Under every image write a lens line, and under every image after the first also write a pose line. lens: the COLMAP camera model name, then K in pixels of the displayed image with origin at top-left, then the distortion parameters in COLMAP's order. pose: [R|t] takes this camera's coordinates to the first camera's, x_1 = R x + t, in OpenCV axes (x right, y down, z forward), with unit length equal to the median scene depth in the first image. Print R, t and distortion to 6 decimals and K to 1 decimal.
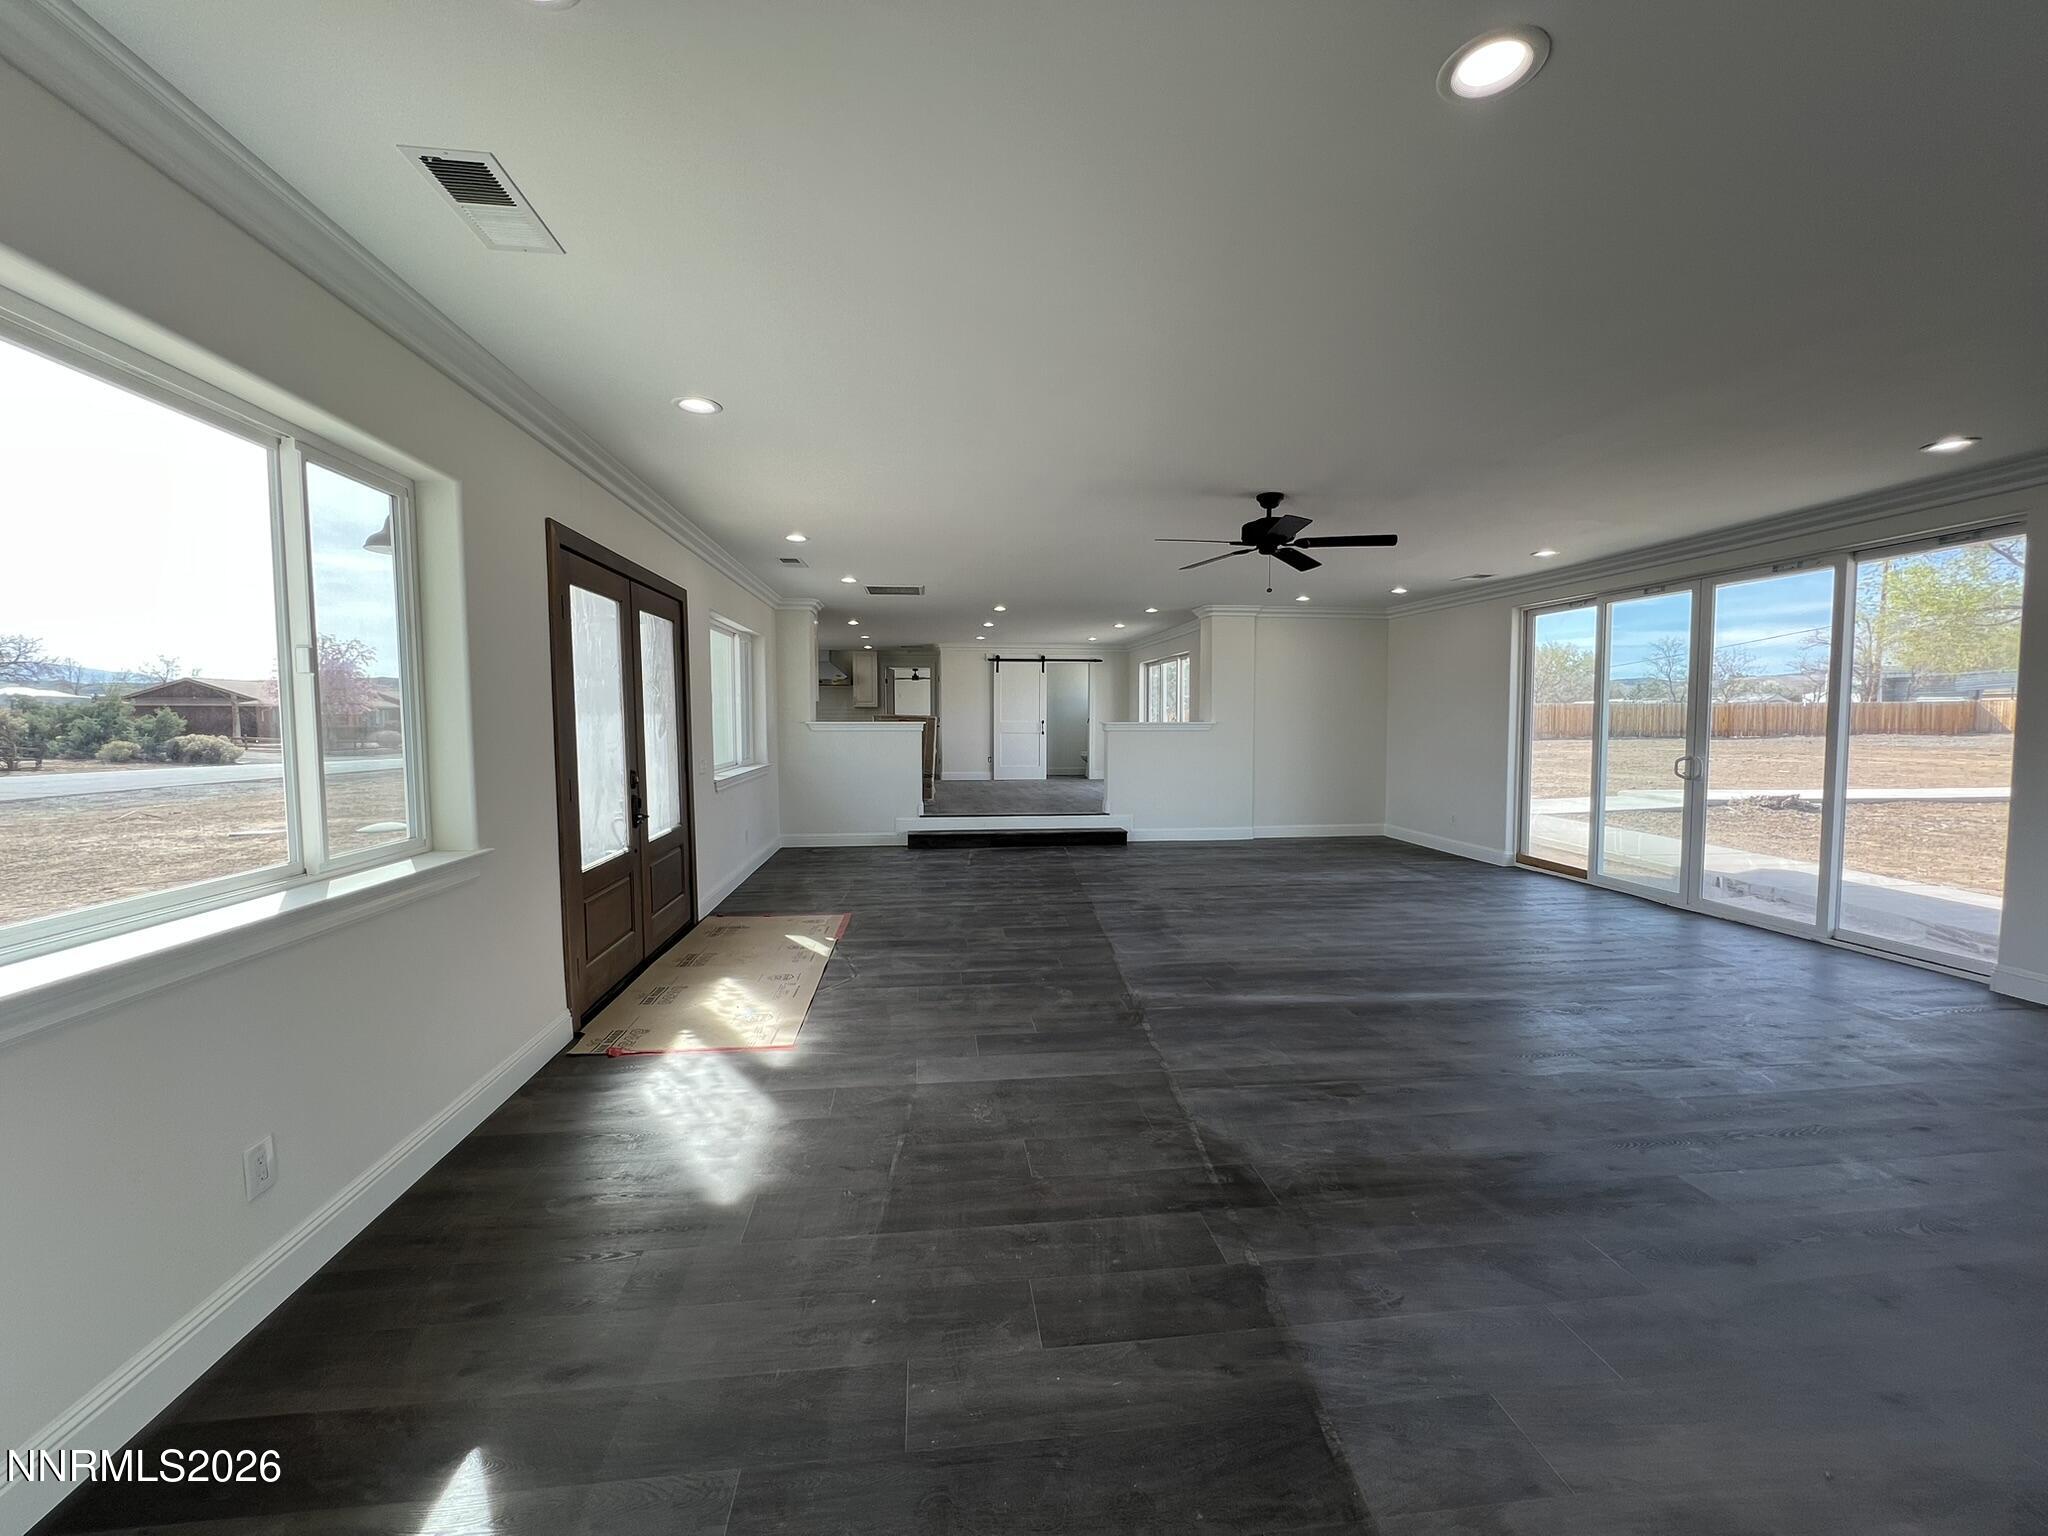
lens RADIAL K [[820.4, 0, 1023.8], [0, 820.4, 760.3], [0, 0, 1]] dist [-0.003904, -0.000450]
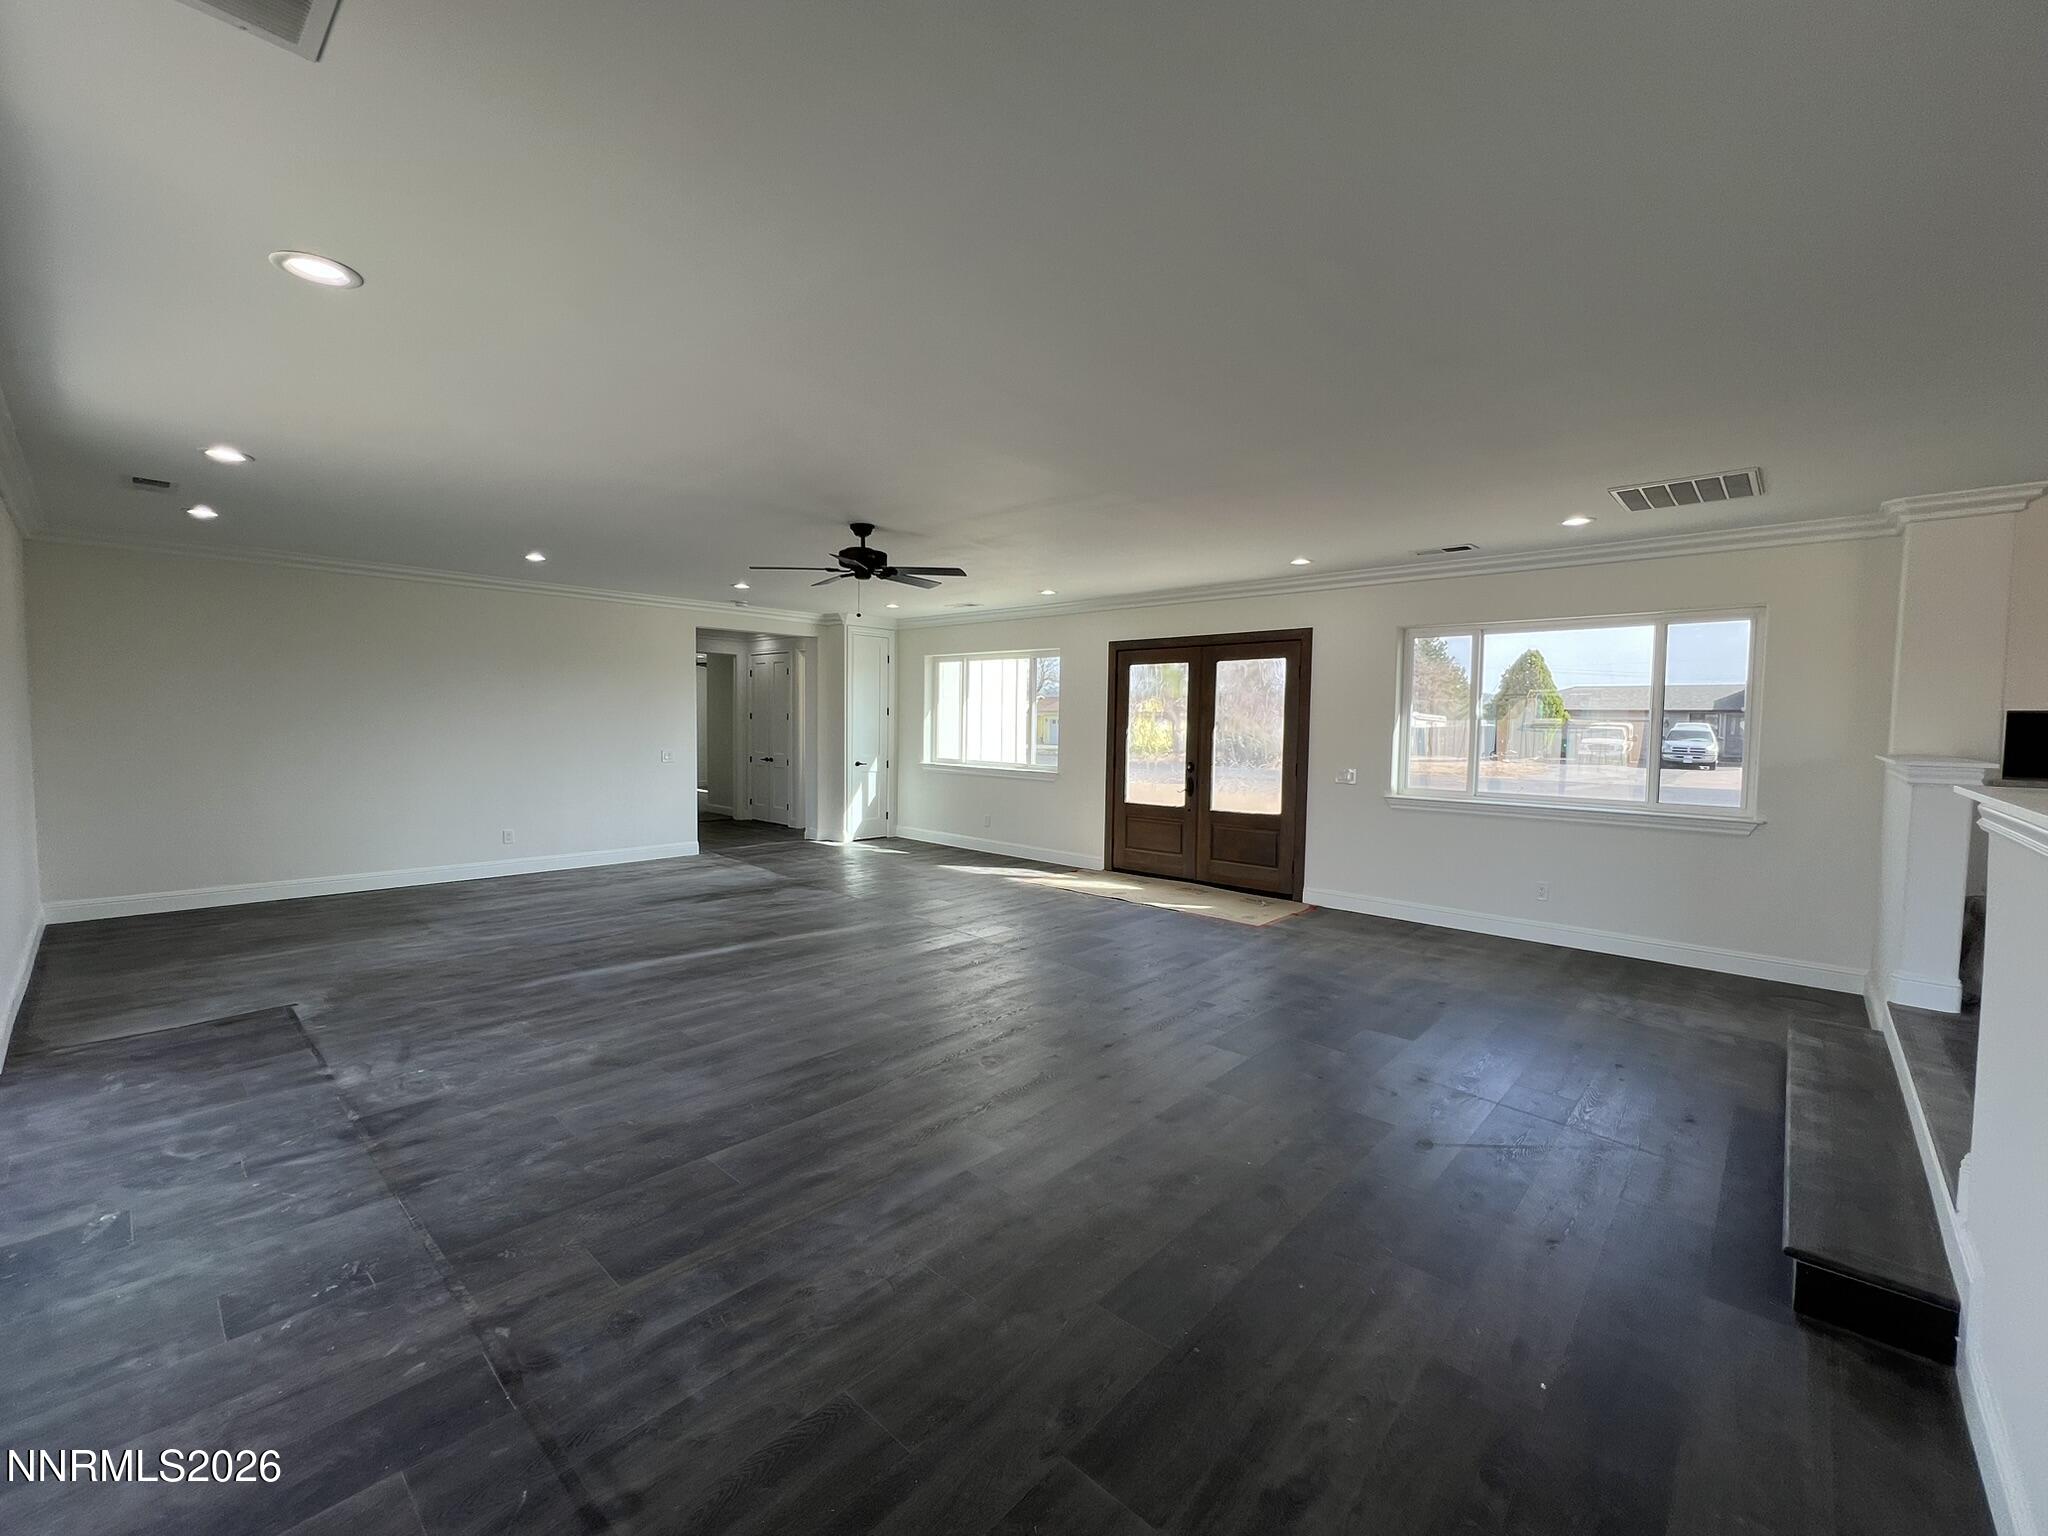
lens RADIAL K [[837.8, 0, 1020.0], [0, 837.8, 766.2], [0, 0, 1]] dist [-0.006927, 0.000560]
pose [[-0.755731, 0.026718, -0.654337, 0.846273], [-0.048034, 0.994215, 0.096073, -0.117198], [0.653119, 0.104035, -0.750075, 1.935754]]
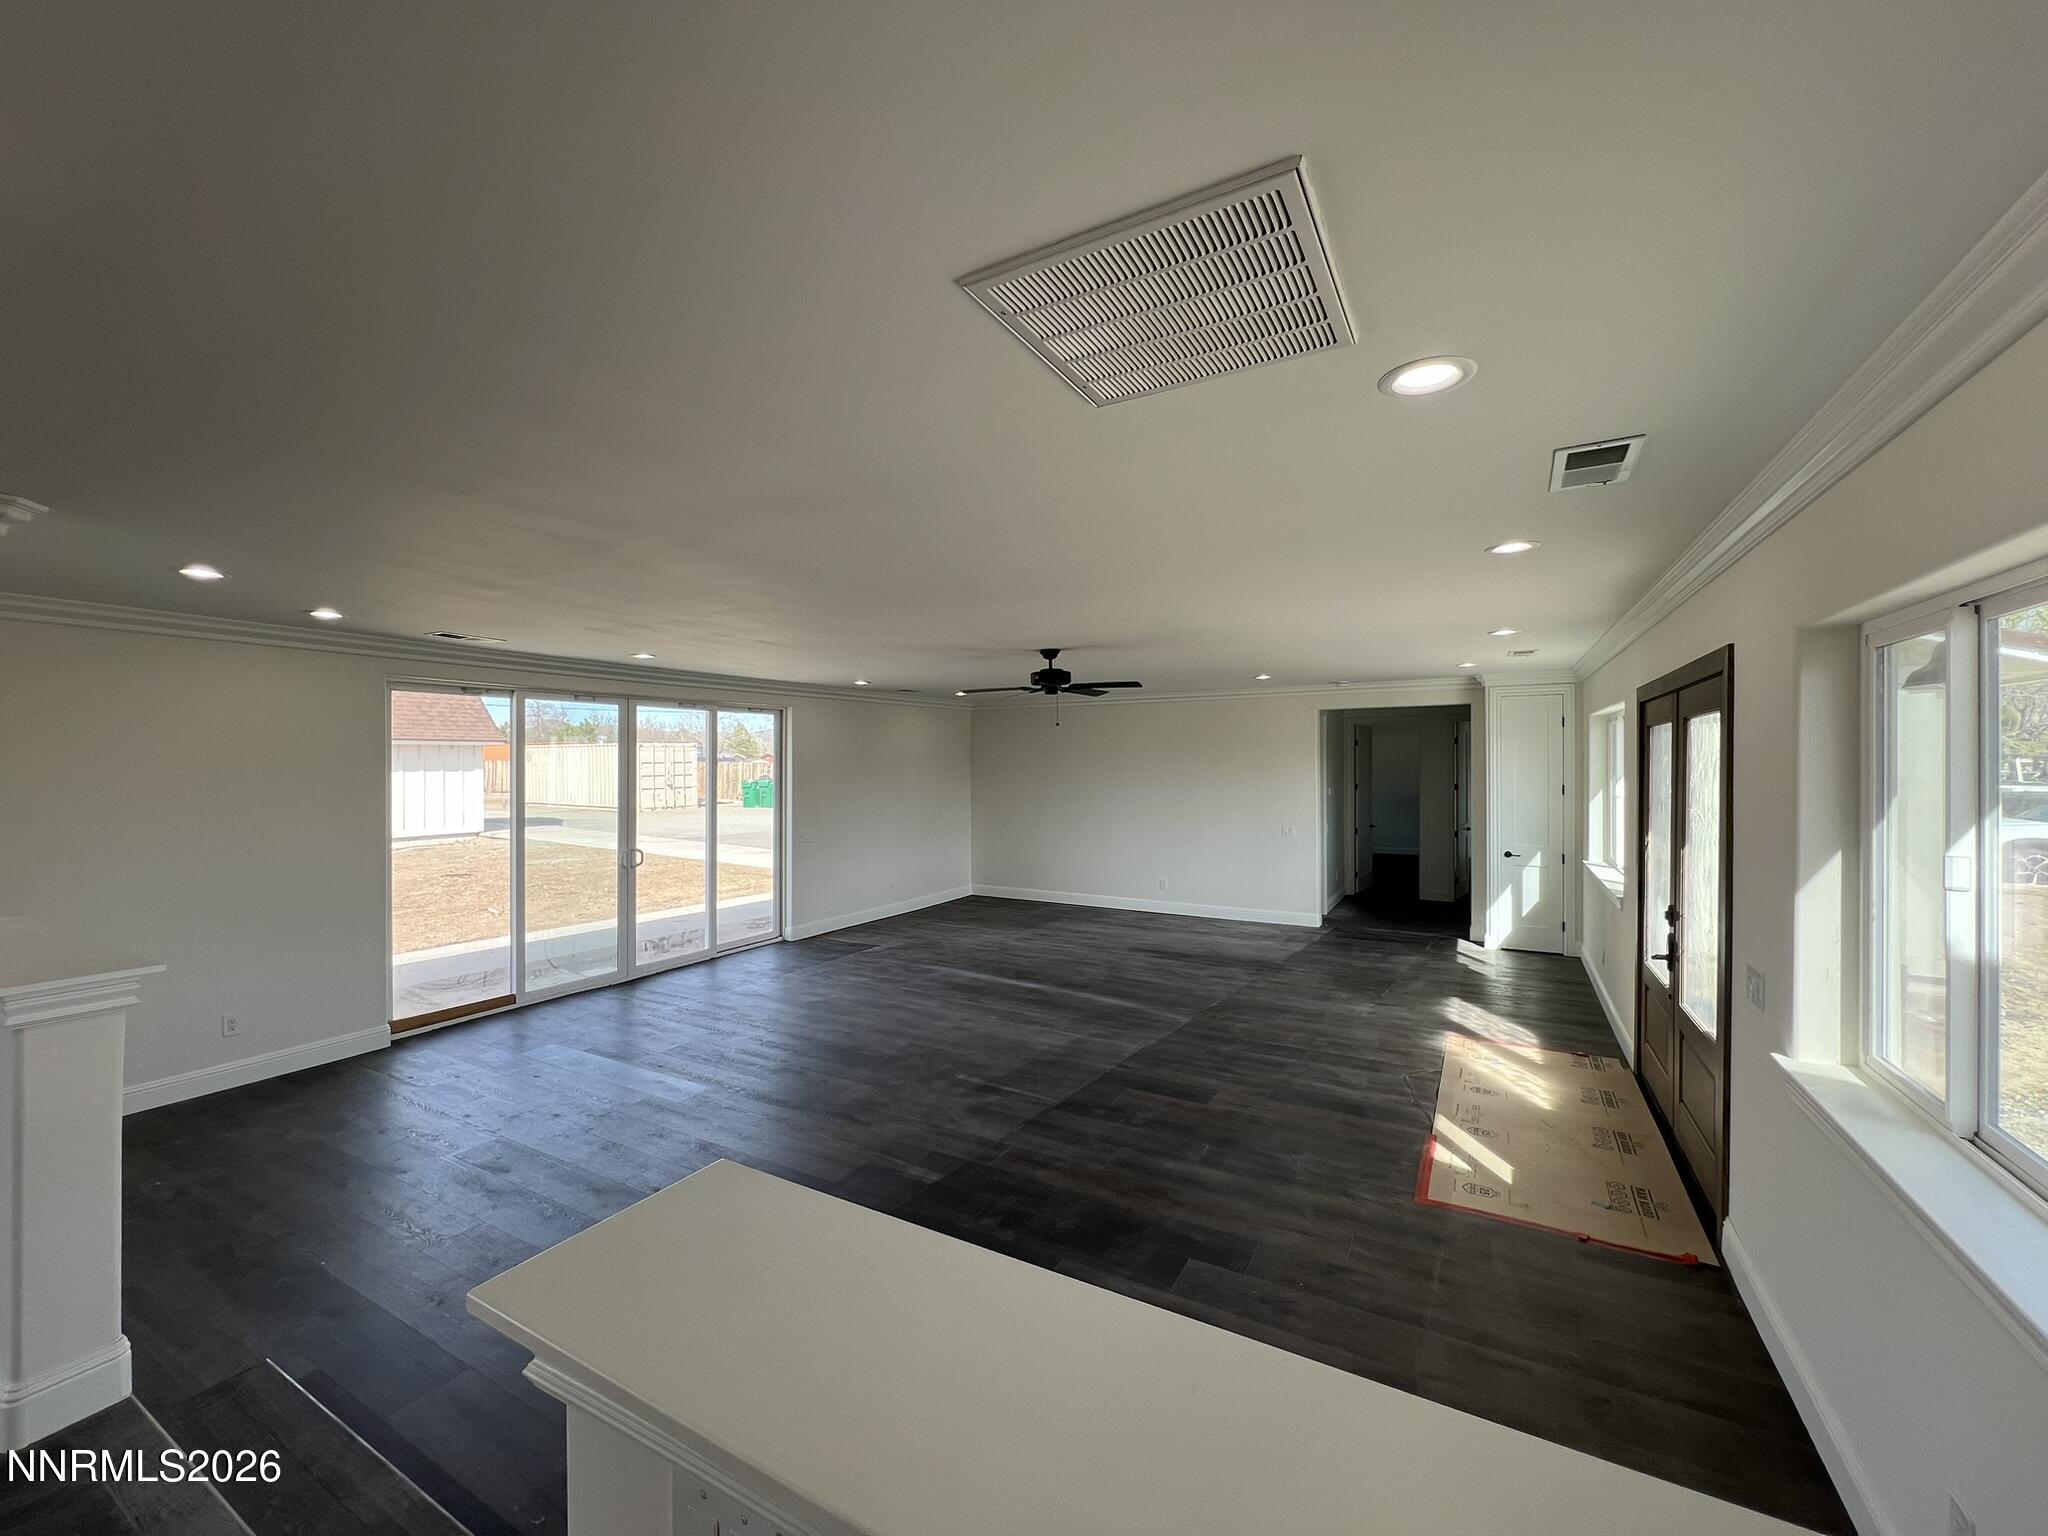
lens RADIAL K [[820.4, 0, 1023.9], [0, 820.4, 767.4], [0, 0, 1]] dist [-0.003904, -0.000450]
pose [[-0.809417, 0.000096, 0.587235, -0.404567], [0.034071, 0.998323, 0.046799, -0.192630], [-0.586246, 0.057888, -0.808063, 2.002290]]
